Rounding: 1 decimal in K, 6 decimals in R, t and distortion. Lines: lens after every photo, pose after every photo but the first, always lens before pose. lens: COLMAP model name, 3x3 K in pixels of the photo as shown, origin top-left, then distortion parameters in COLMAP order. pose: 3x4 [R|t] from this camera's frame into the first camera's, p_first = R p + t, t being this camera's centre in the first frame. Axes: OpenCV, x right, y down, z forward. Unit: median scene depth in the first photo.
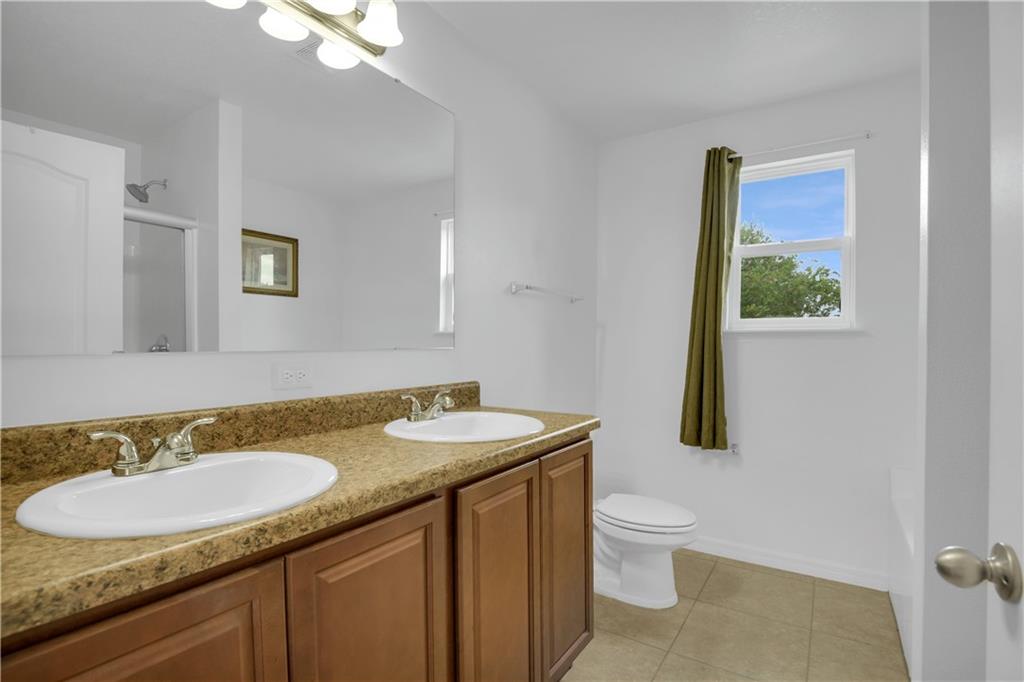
lens RADIAL K [[476.1, 0, 512.0], [0, 476.1, 341.0], [0, 0, 1]] dist [-0.021886, -0.012199]
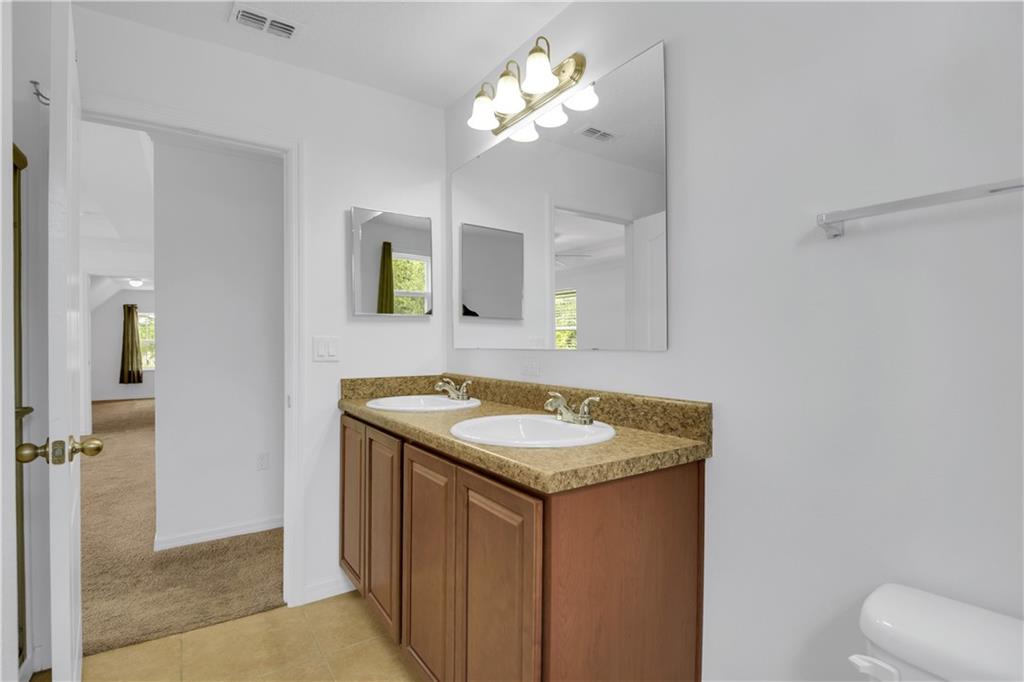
lens RADIAL K [[480.3, 0, 507.9], [0, 480.3, 344.3], [0, 0, 1]] dist [0.000468, -0.023440]
pose [[-0.271371, 0.007200, -0.962448, 0.818339], [-0.013021, 0.999853, 0.011151, -0.000987], [0.962387, 0.015558, -0.271238, 1.187277]]
